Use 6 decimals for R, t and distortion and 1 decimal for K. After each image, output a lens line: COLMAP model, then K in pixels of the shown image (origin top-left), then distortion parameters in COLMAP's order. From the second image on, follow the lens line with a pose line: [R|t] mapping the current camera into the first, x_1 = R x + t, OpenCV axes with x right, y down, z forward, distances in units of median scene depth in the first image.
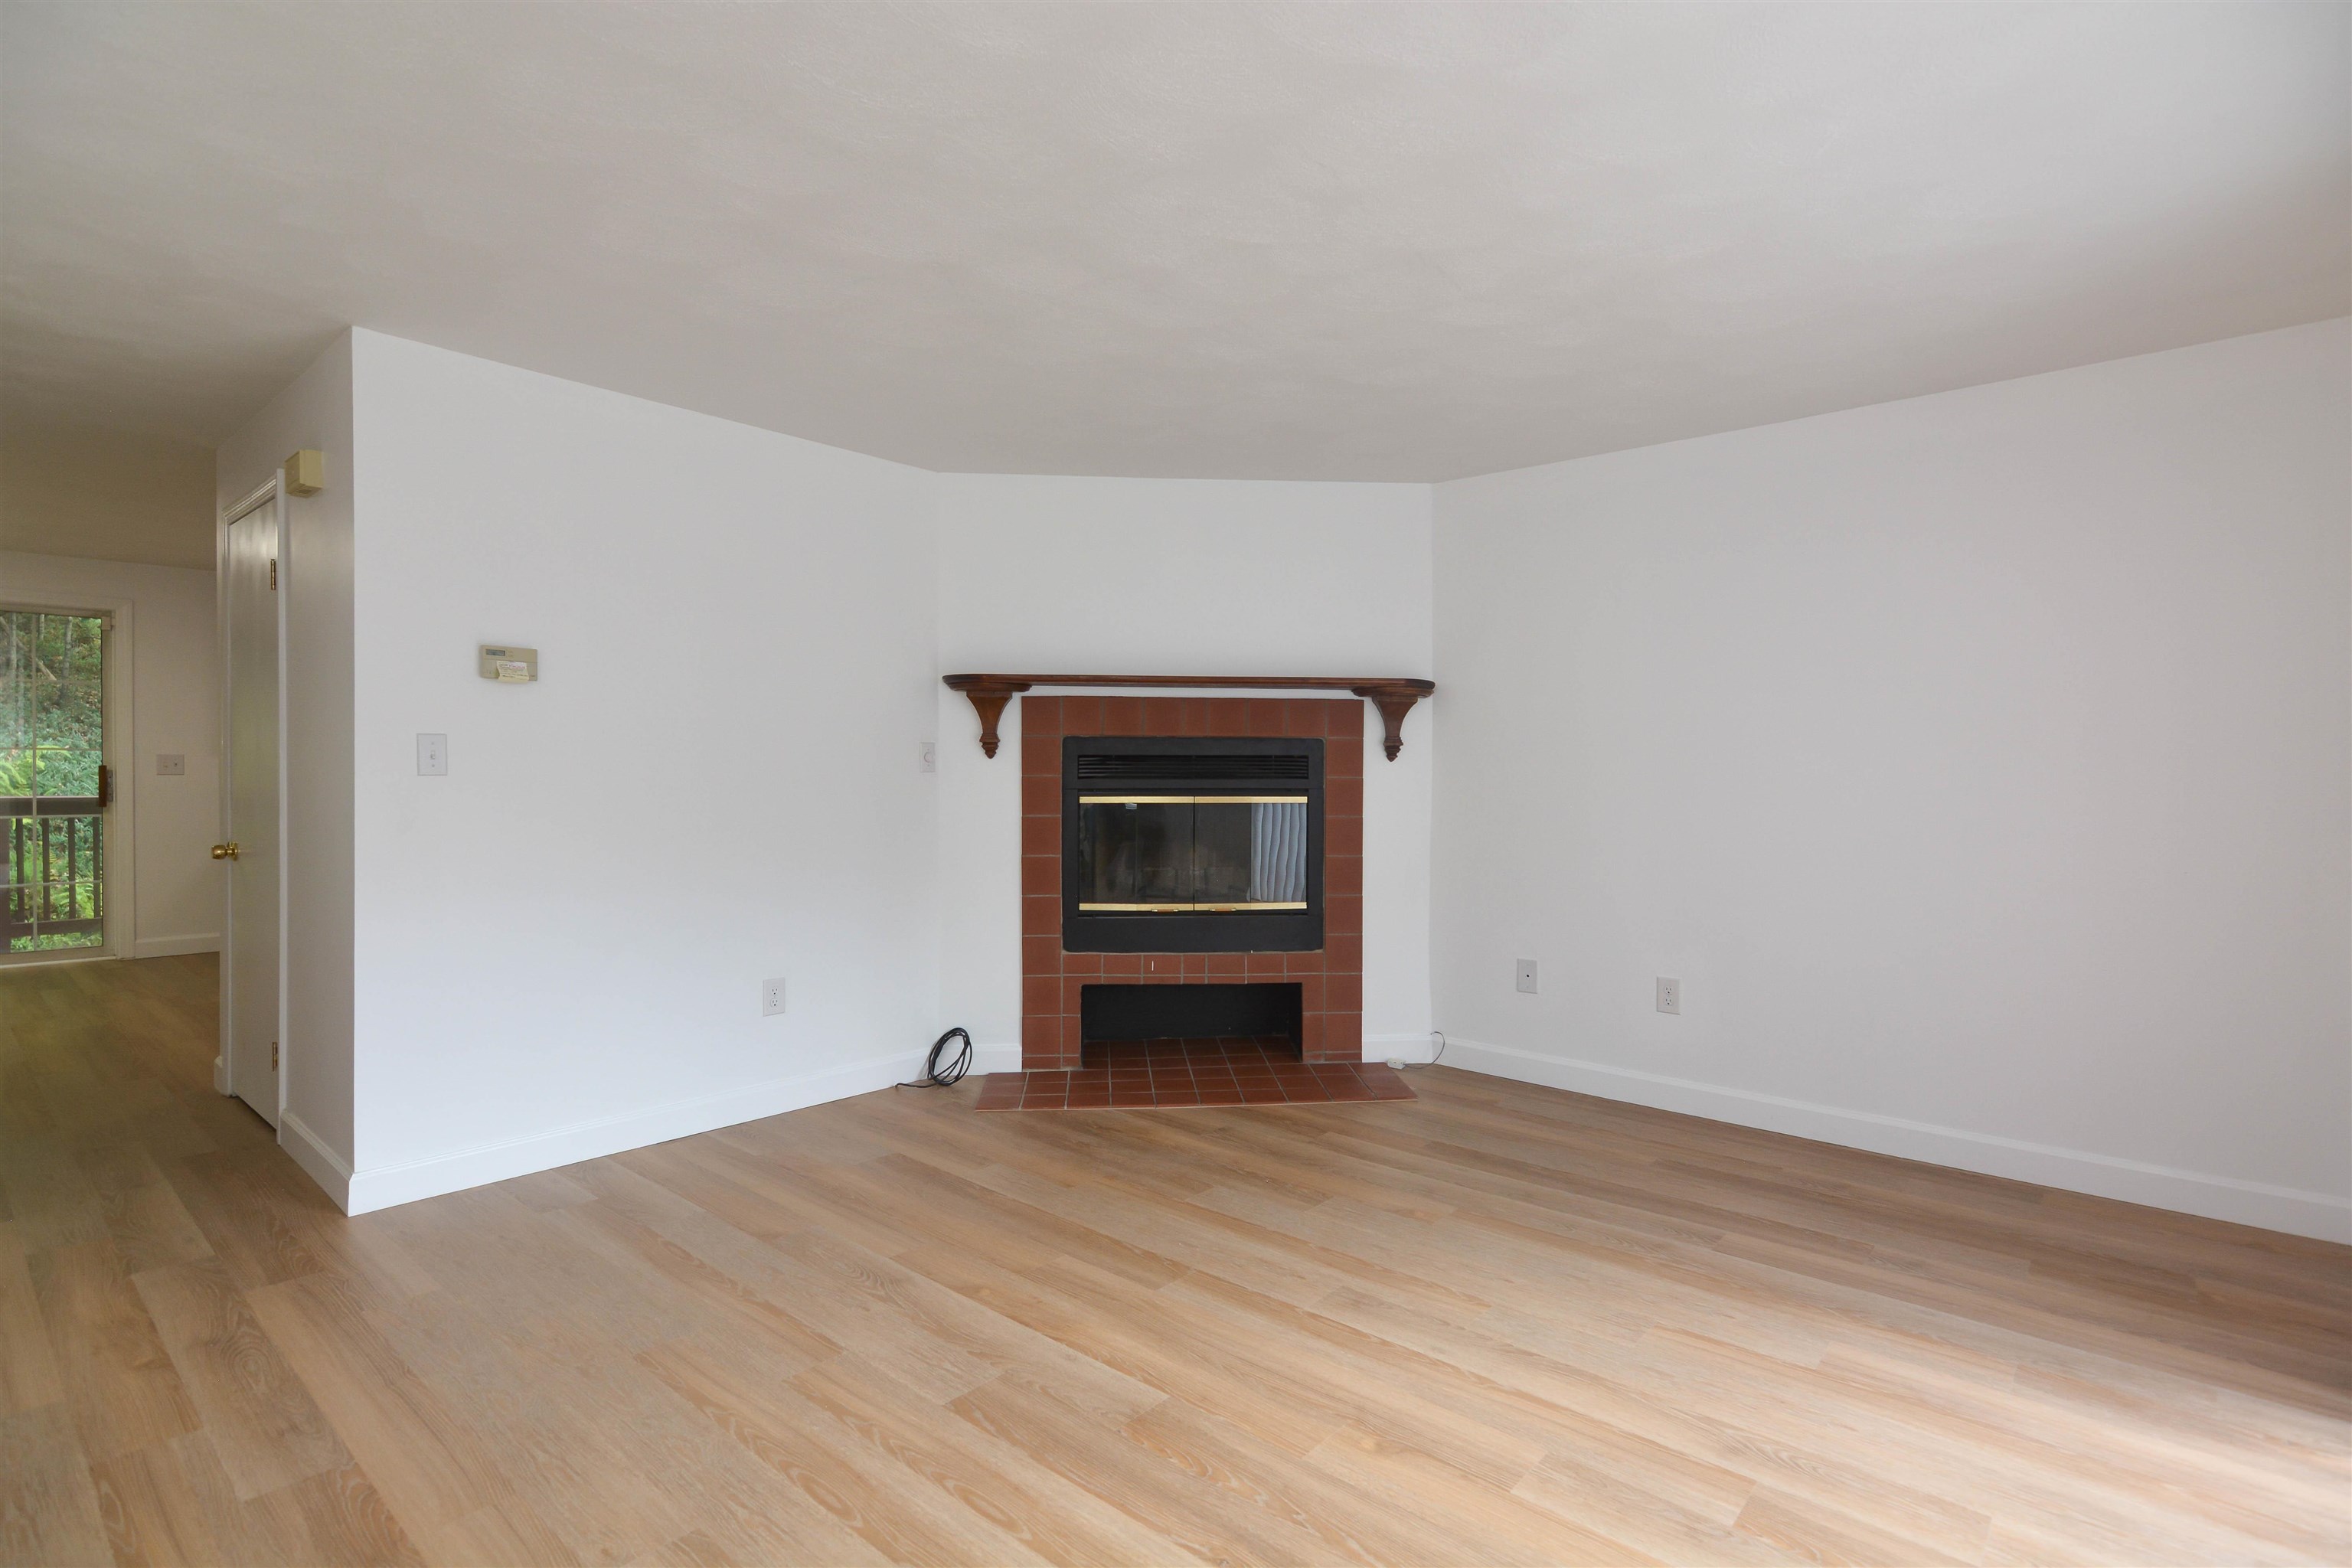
lens RADIAL K [[1130.4, 0, 1185.0], [0, 1130.4, 780.1], [0, 0, 1]] dist [0.012750, -0.005587]
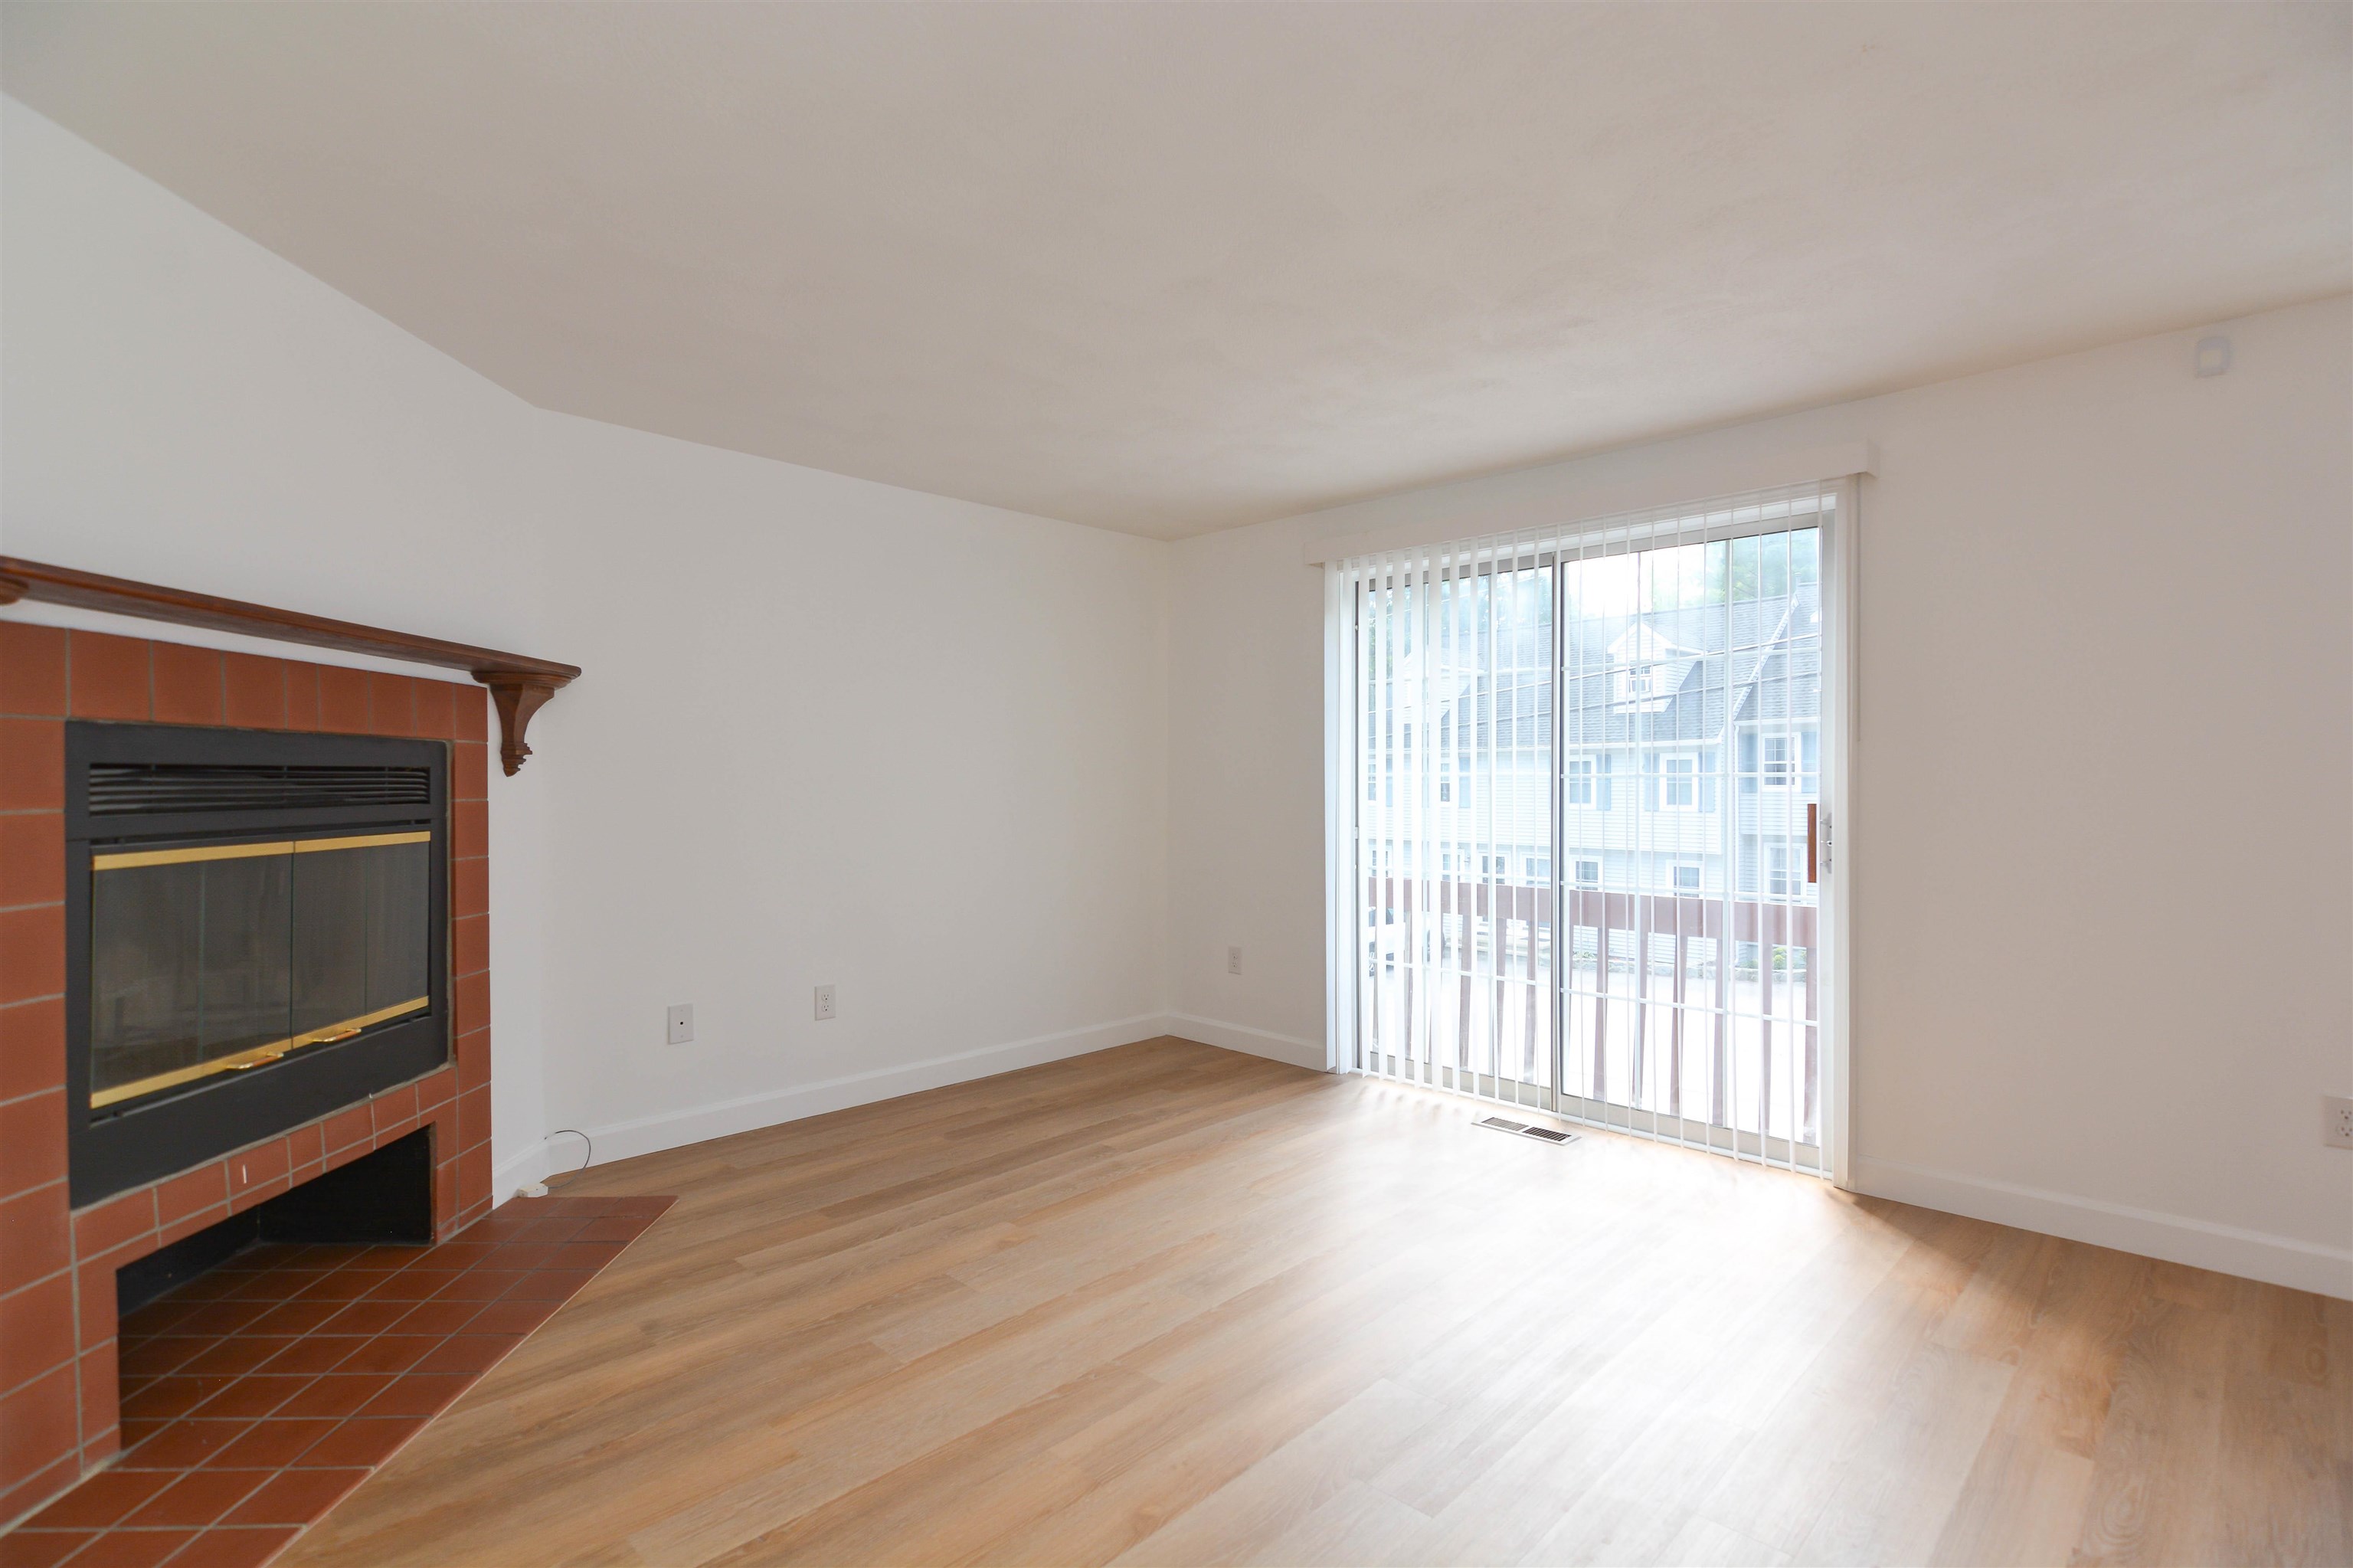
lens RADIAL K [[1130.9, 0, 1186.8], [0, 1130.9, 782.4], [0, 0, 1]] dist [0.012750, -0.005587]
pose [[0.055833, -0.006747, 0.998417, -0.524796], [0.014767, 0.999873, 0.005931, -0.011013], [-0.998331, 0.014413, 0.055925, 0.543028]]
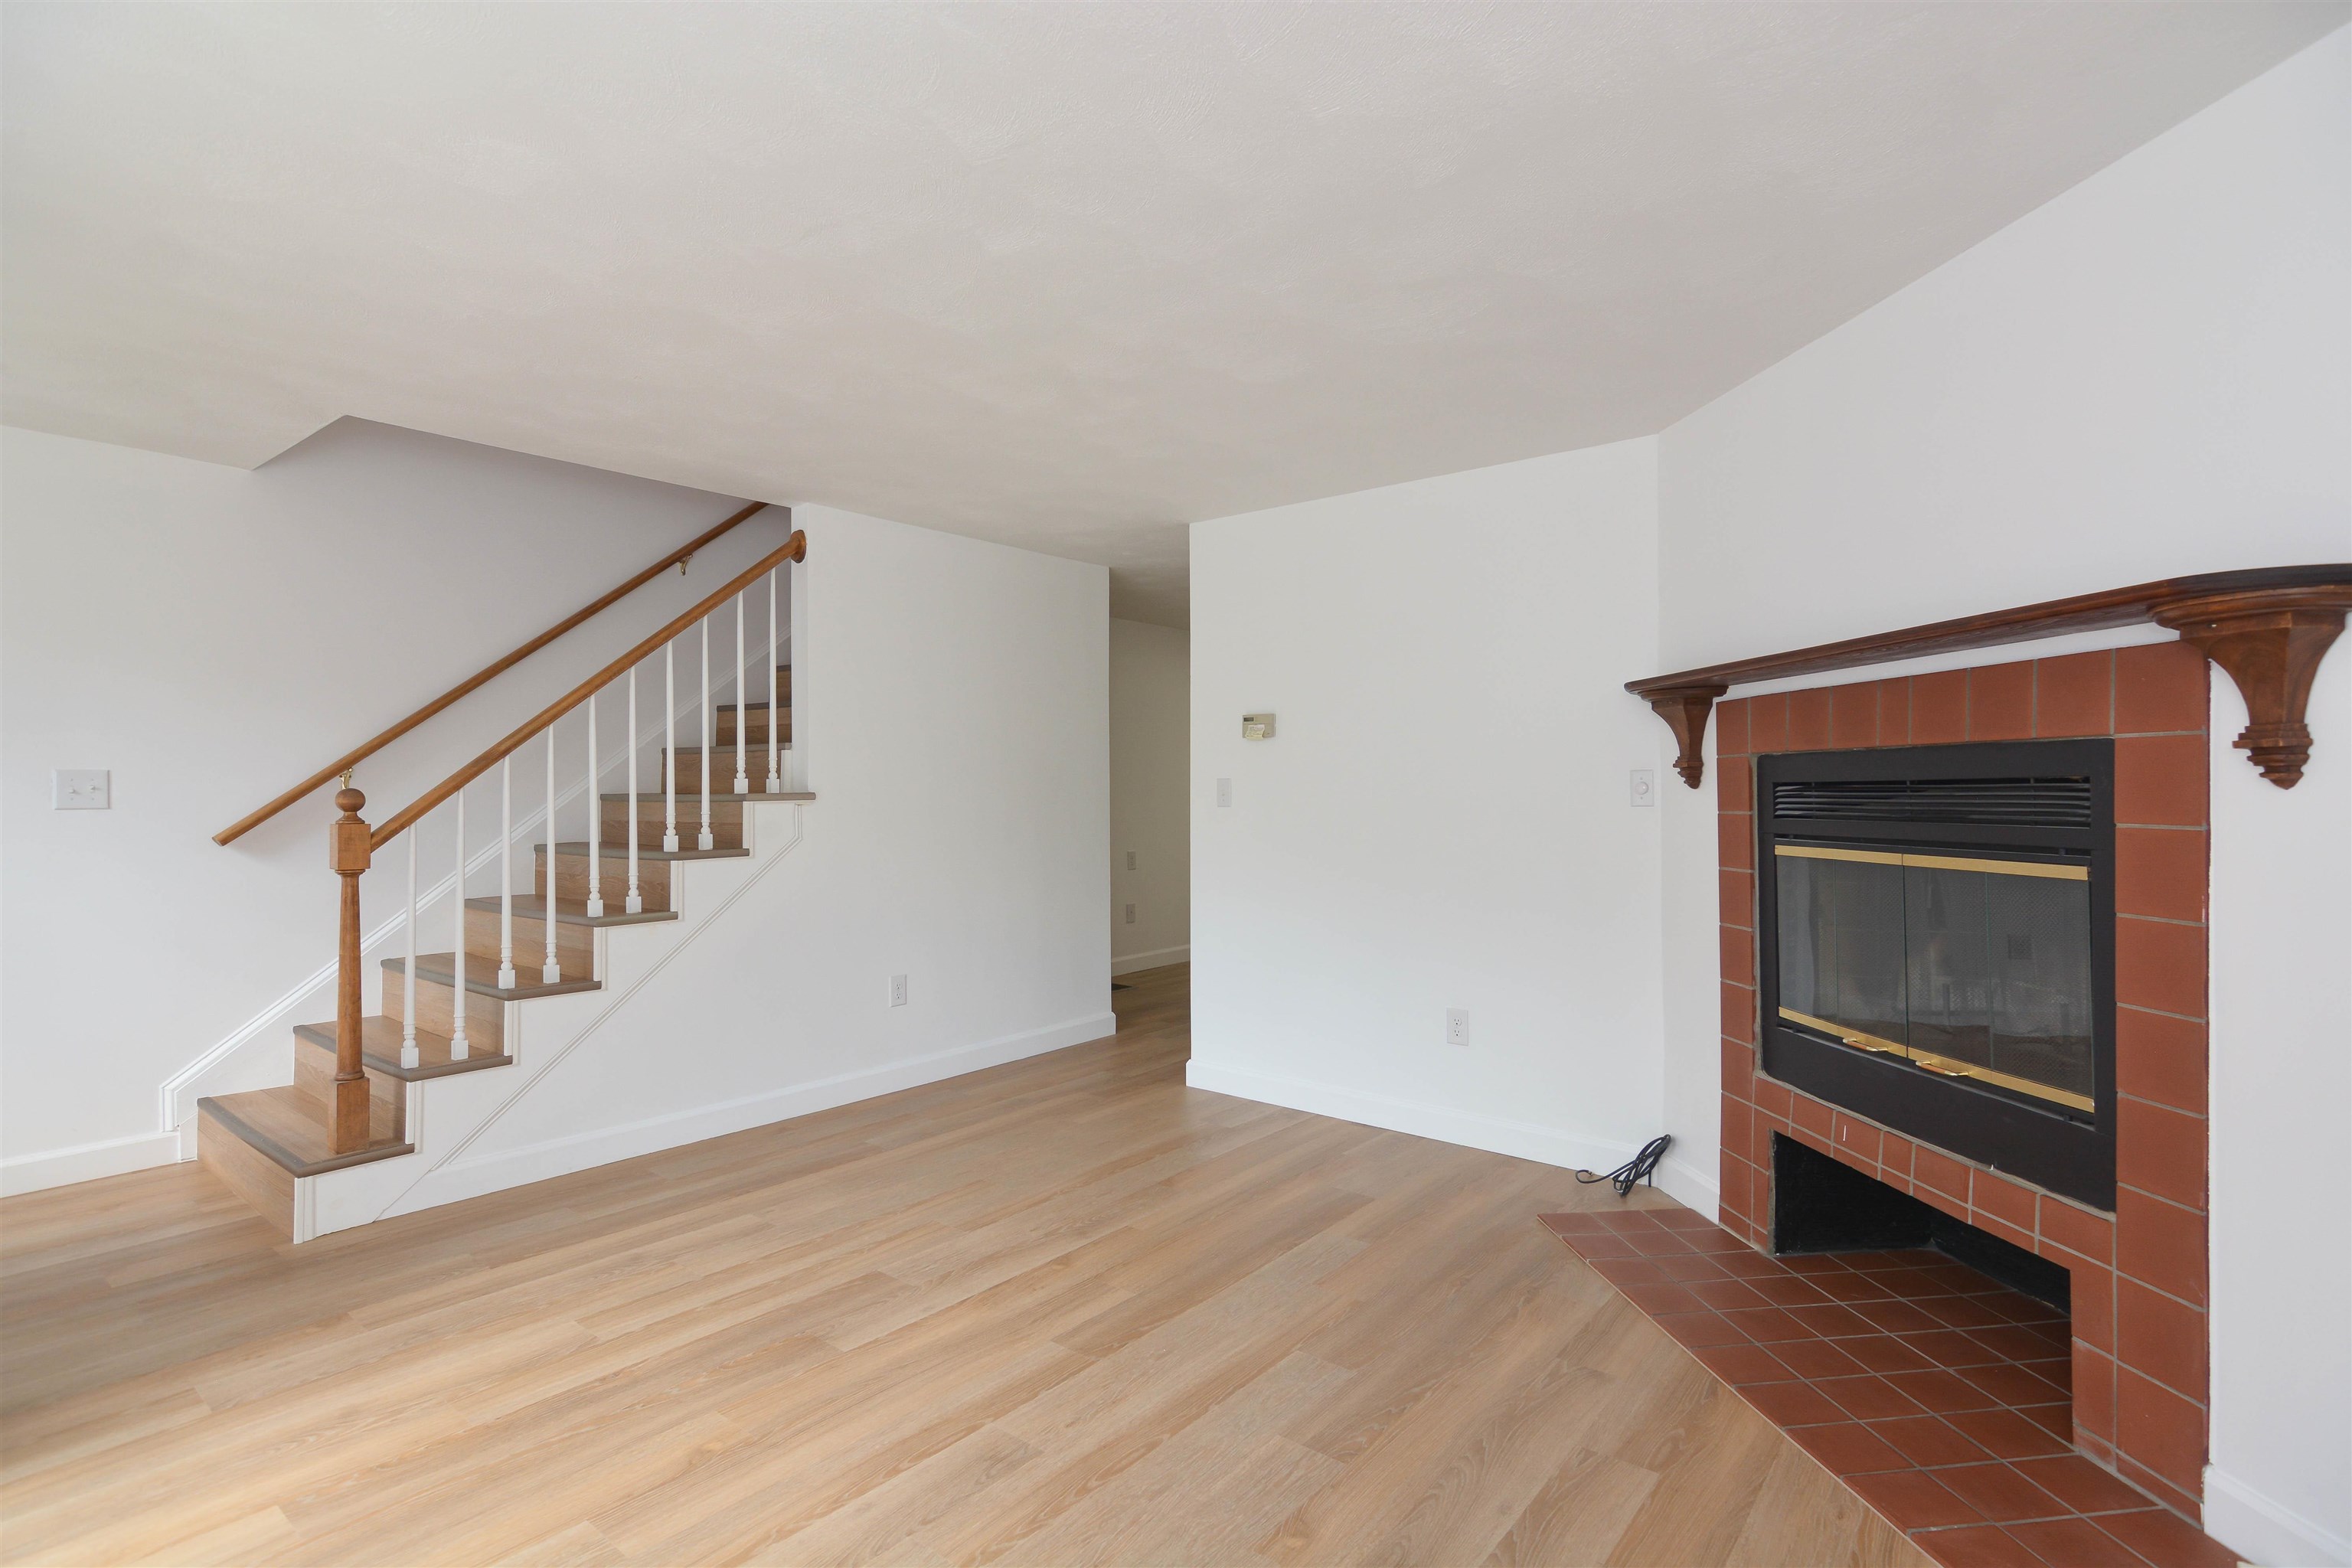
lens RADIAL K [[1130.4, 0, 1188.4], [0, 1130.4, 781.1], [0, 0, 1]] dist [0.012750, -0.005587]
pose [[0.040621, -0.014636, -0.999067, 0.564606], [-0.007384, 0.999861, -0.014947, -0.010642], [0.999147, 0.007985, 0.040507, 0.630741]]
